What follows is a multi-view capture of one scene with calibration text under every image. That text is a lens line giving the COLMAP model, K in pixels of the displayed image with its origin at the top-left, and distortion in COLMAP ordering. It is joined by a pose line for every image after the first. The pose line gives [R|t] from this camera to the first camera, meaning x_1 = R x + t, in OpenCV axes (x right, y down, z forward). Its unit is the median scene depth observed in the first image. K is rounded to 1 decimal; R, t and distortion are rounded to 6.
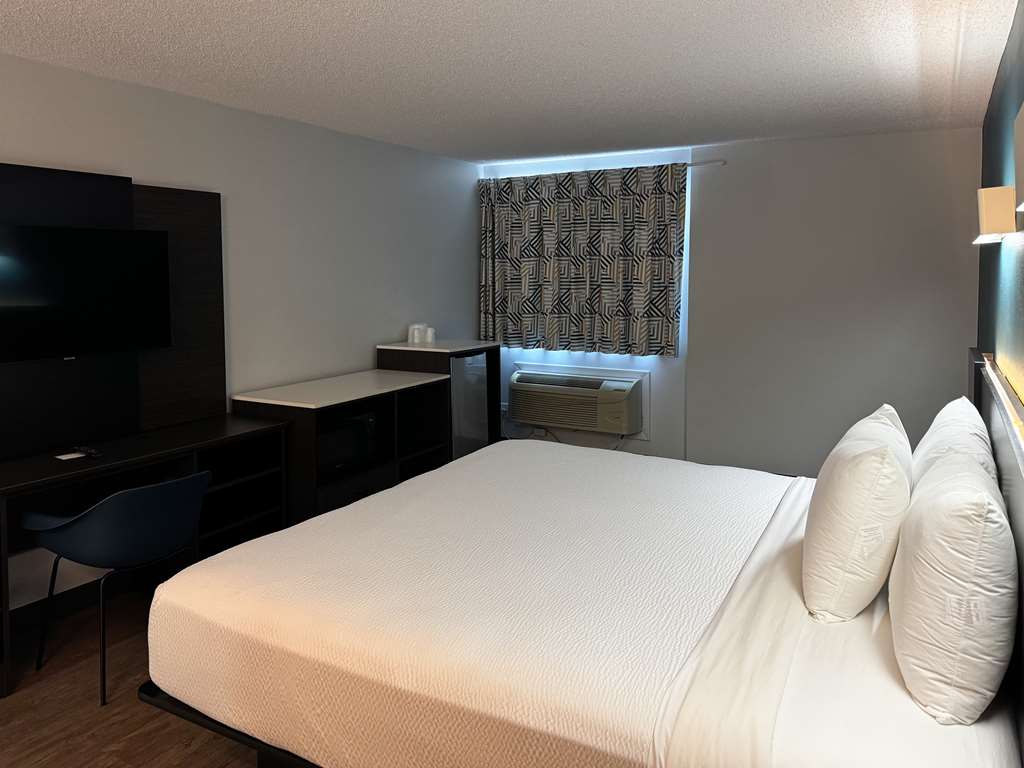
lens RADIAL K [[753.2, 0, 513.5], [0, 753.2, 378.0], [0, 0, 1]] dist [0.056906, -0.016907]
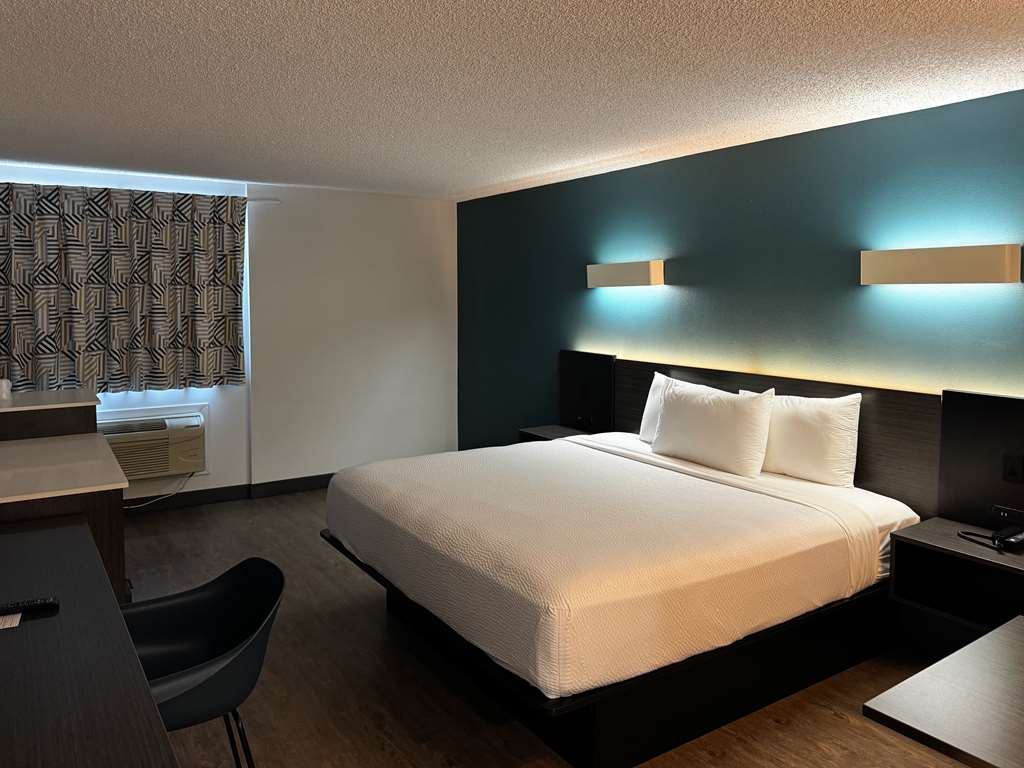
lens RADIAL K [[753.2, 0, 510.4], [0, 753.2, 384.5], [0, 0, 1]] dist [0.056906, -0.016907]
pose [[0.469051, -0.106304, 0.876750, -0.508372], [0.128818, 0.990348, 0.051161, -0.033200], [-0.873726, 0.088944, 0.478217, 0.191992]]
